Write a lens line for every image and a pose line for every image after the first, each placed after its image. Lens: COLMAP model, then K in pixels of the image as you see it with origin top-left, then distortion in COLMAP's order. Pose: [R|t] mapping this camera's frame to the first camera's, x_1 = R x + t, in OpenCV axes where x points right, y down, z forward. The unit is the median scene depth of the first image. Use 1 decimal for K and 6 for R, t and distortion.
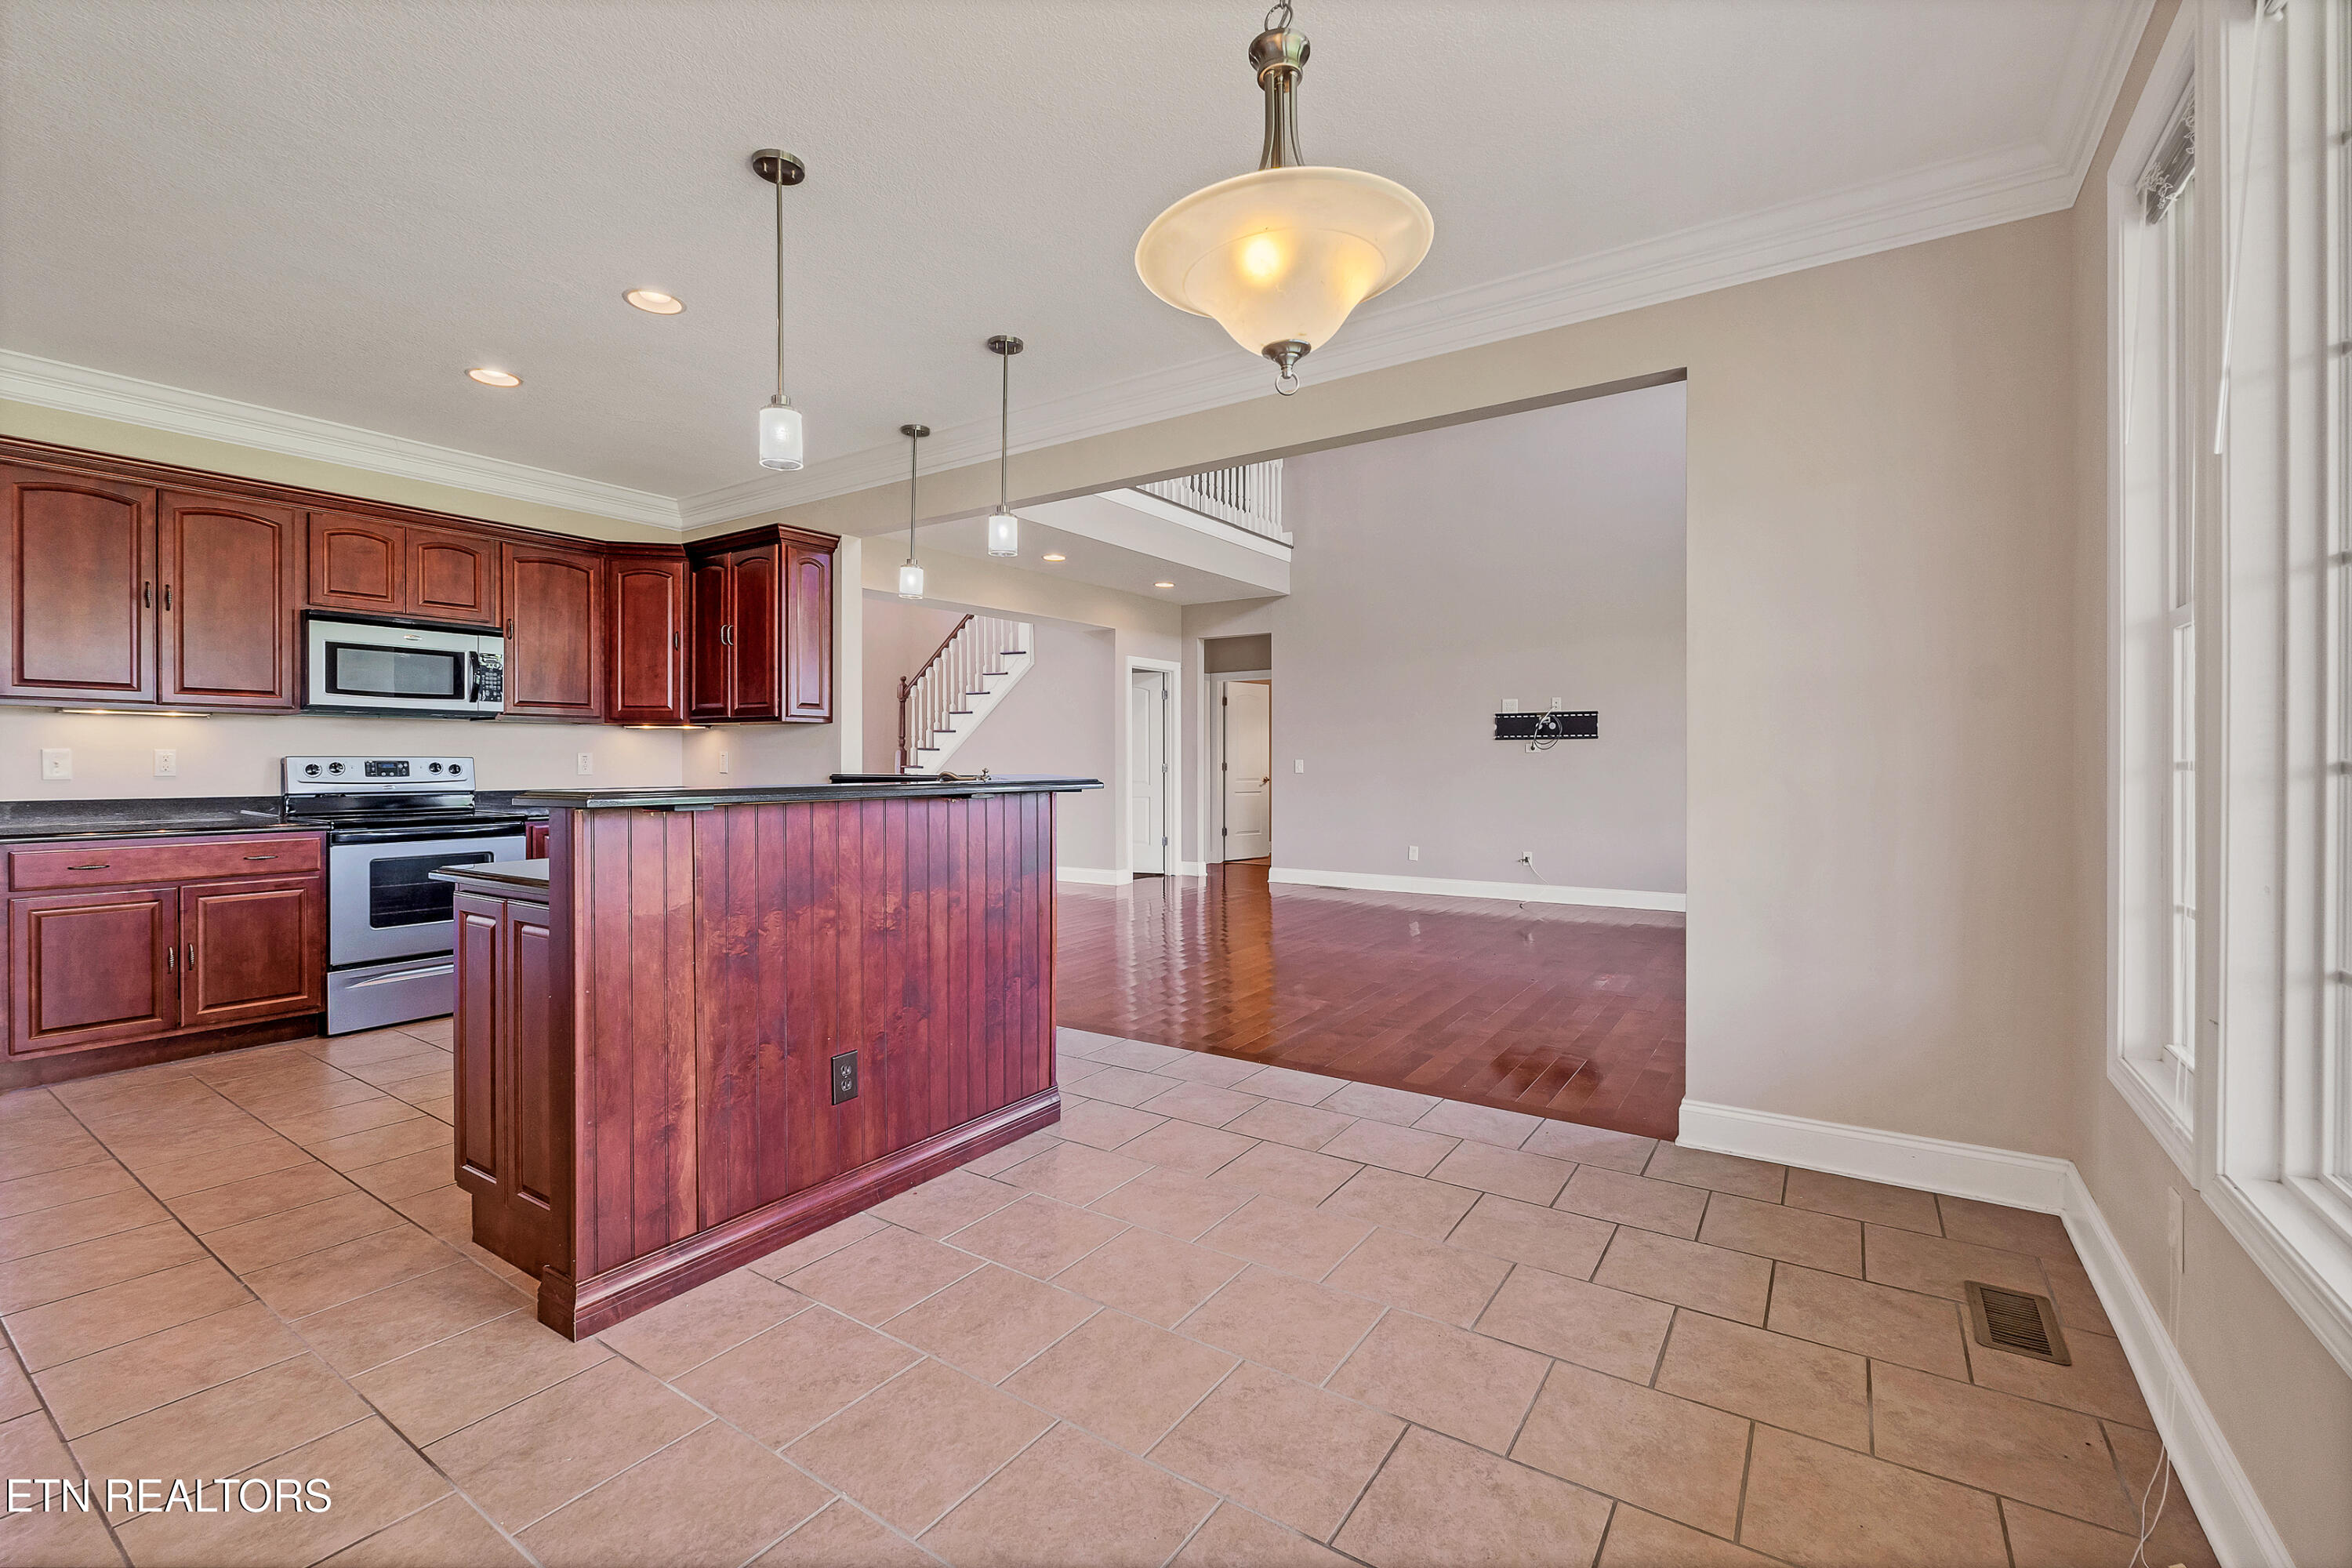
lens RADIAL K [[993.6, 0, 1160.8], [0, 993.6, 768.2], [0, 0, 1]] dist [-0.008163, -0.000163]
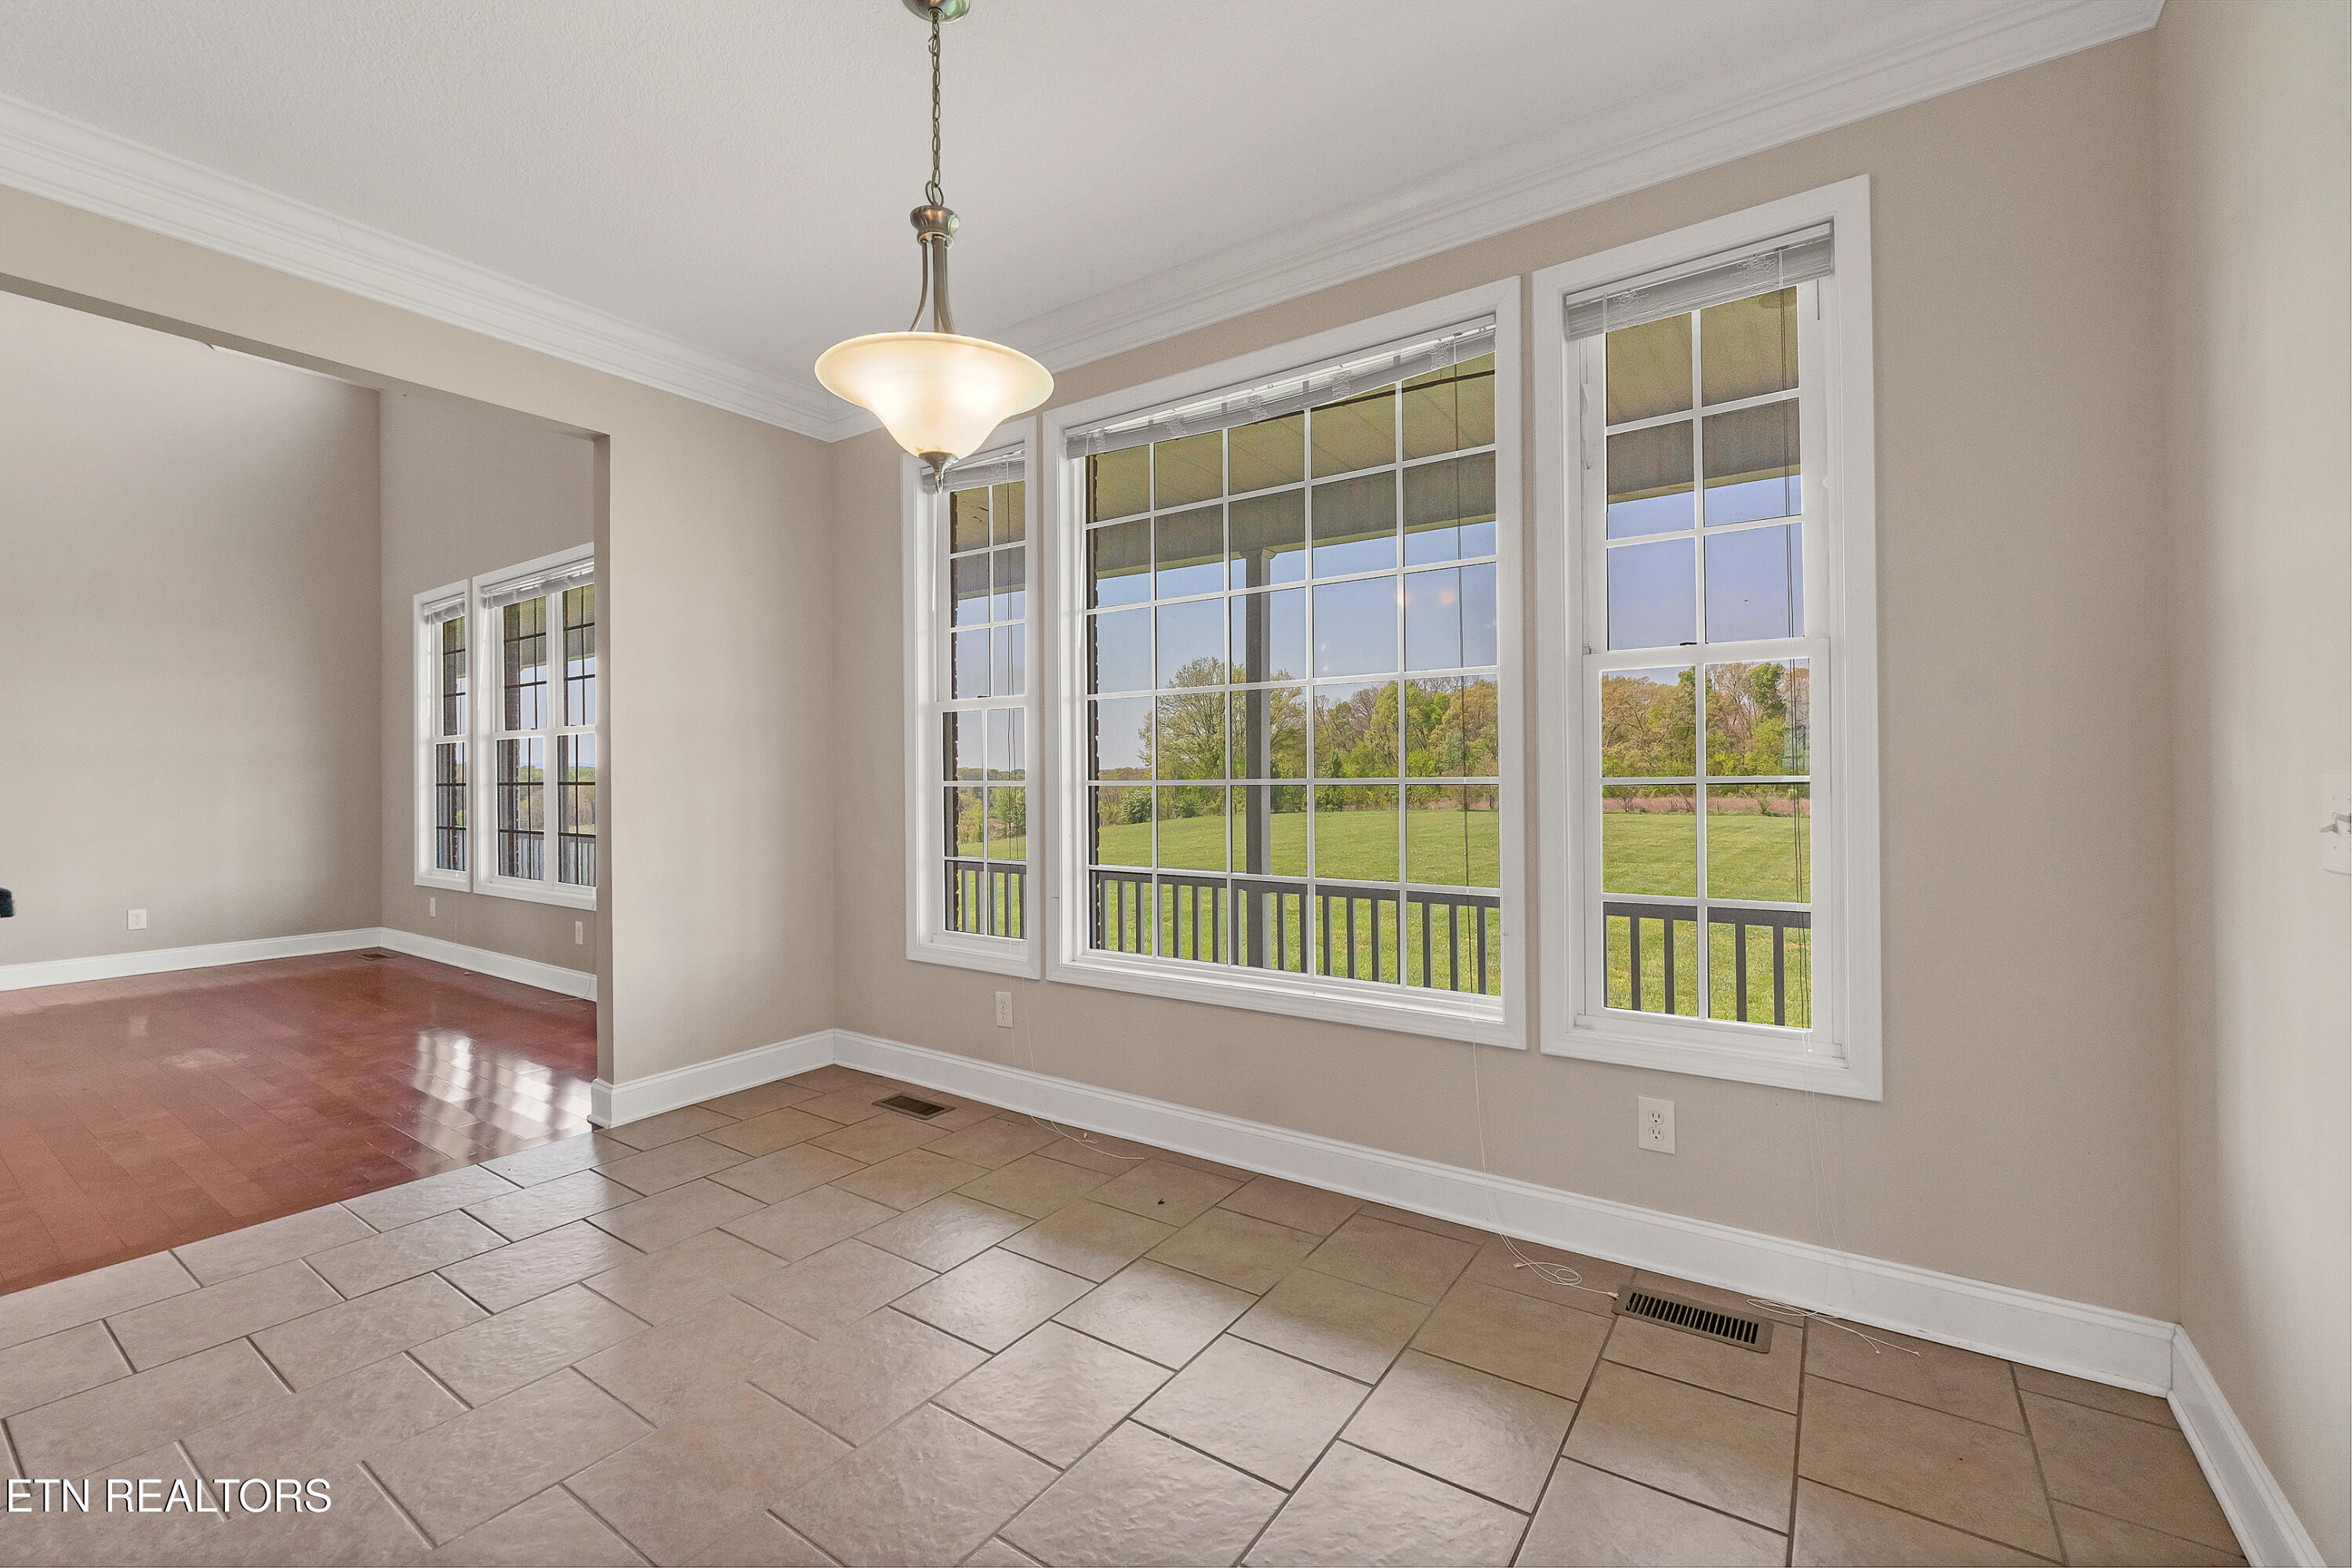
lens RADIAL K [[993.6, 0, 1157.9], [0, 993.6, 769.4], [0, 0, 1]] dist [-0.008163, -0.000163]
pose [[0.020263, 0.009498, 0.999750, -0.387622], [0.014635, 0.999845, -0.009796, -0.001737], [-0.999688, 0.014830, 0.020120, 0.237259]]
